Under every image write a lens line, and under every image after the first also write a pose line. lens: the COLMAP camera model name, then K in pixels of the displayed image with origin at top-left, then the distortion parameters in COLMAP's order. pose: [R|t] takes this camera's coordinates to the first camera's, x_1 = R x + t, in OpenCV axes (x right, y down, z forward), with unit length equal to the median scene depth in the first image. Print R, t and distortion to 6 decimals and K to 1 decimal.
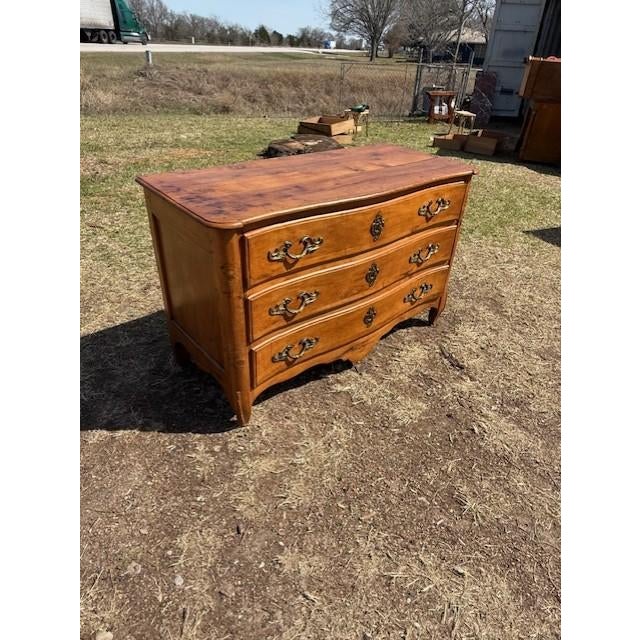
lens RADIAL K [[430.3, 0, 316.3], [0, 430.3, 318.8], [0, 0, 1]] dist [0.004640, 0.002029]
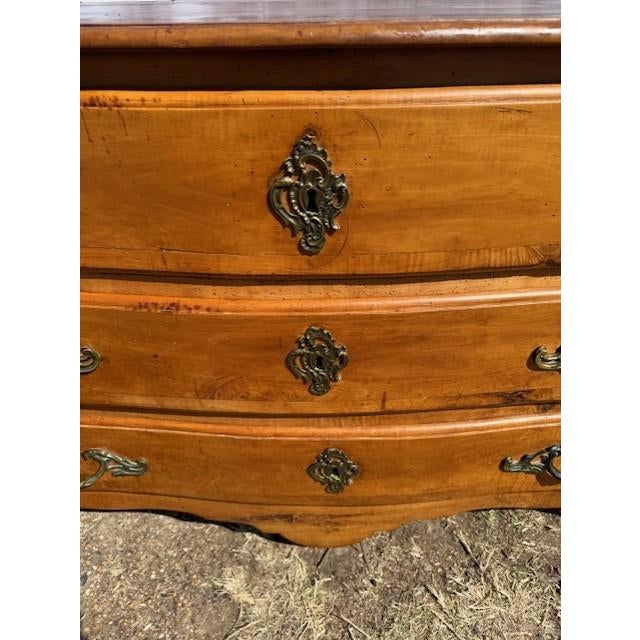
lens RADIAL K [[481.3, 0, 313.1], [0, 481.3, 320.9], [0, 0, 1]] dist [-0.015345, -0.003141]
pose [[0.755590, 0.351907, -0.552490, 0.300257], [-0.312566, 0.934917, 0.168025, -0.185161], [0.575662, 0.045731, 0.816408, 0.746918]]
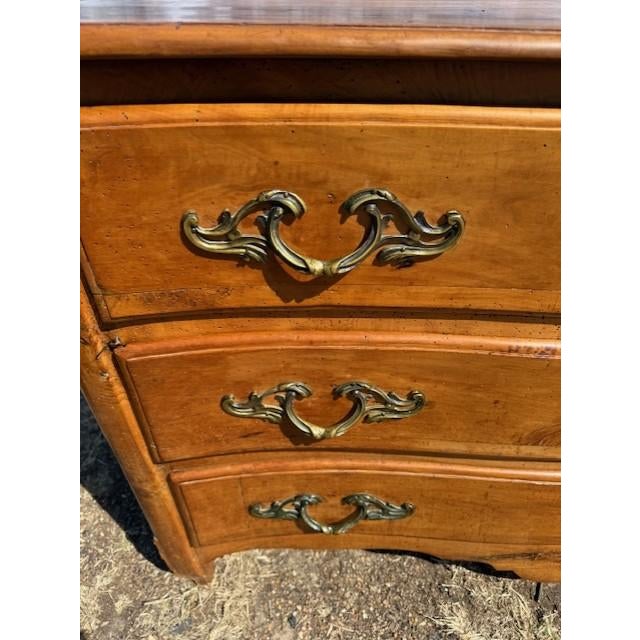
lens RADIAL K [[459.5, 0, 323.0], [0, 459.5, 328.3], [0, 0, 1]] dist [-0.005078, -0.004418]
pose [[0.773033, 0.351953, -0.527778, 0.094361], [-0.309719, 0.935474, 0.170184, -0.131040], [0.553619, 0.031905, 0.832158, 0.655542]]
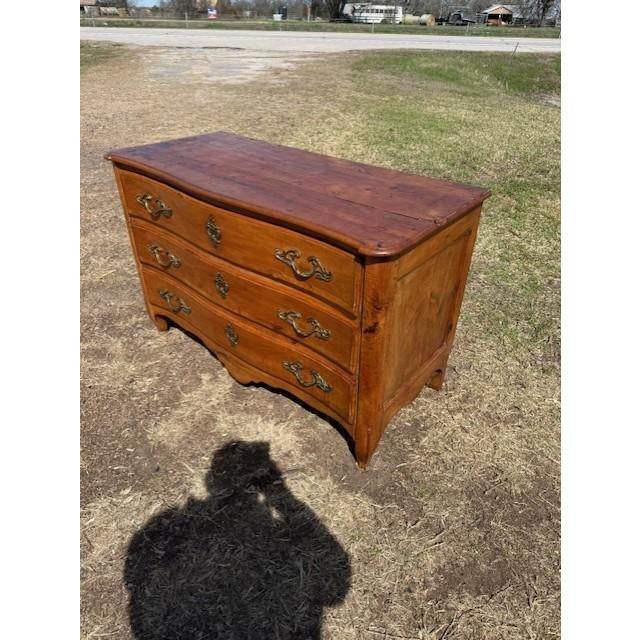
lens RADIAL K [[431.5, 0, 318.6], [0, 431.5, 320.2], [0, 0, 1]] dist [0.008943, 0.001568]
pose [[0.189101, 0.525488, -0.829520, 0.946833], [-0.538973, 0.761683, 0.359648, -0.481280], [0.820822, 0.379079, 0.427259, 0.829028]]
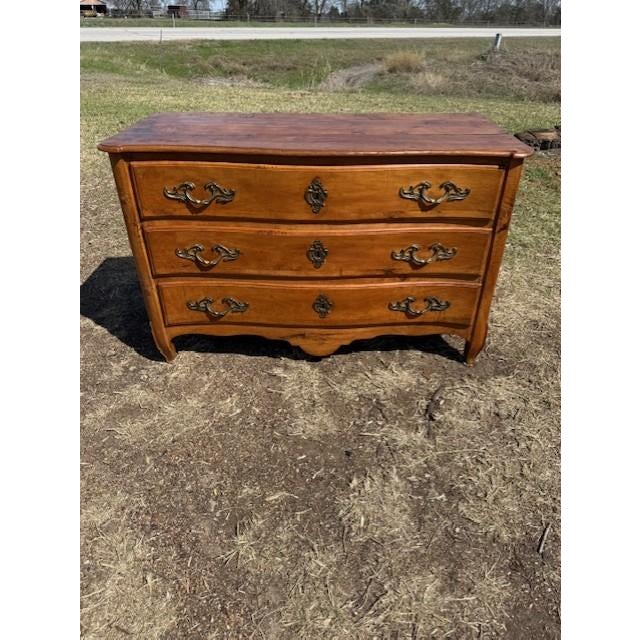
lens RADIAL K [[461.6, 0, 317.0], [0, 461.6, 317.8], [0, 0, 1]] dist [0.056907, -0.069651]
pose [[0.769104, 0.316076, -0.555495, 0.685754], [-0.323784, 0.942054, 0.087737, -0.063702], [0.551038, 0.112382, 0.826878, 0.265703]]
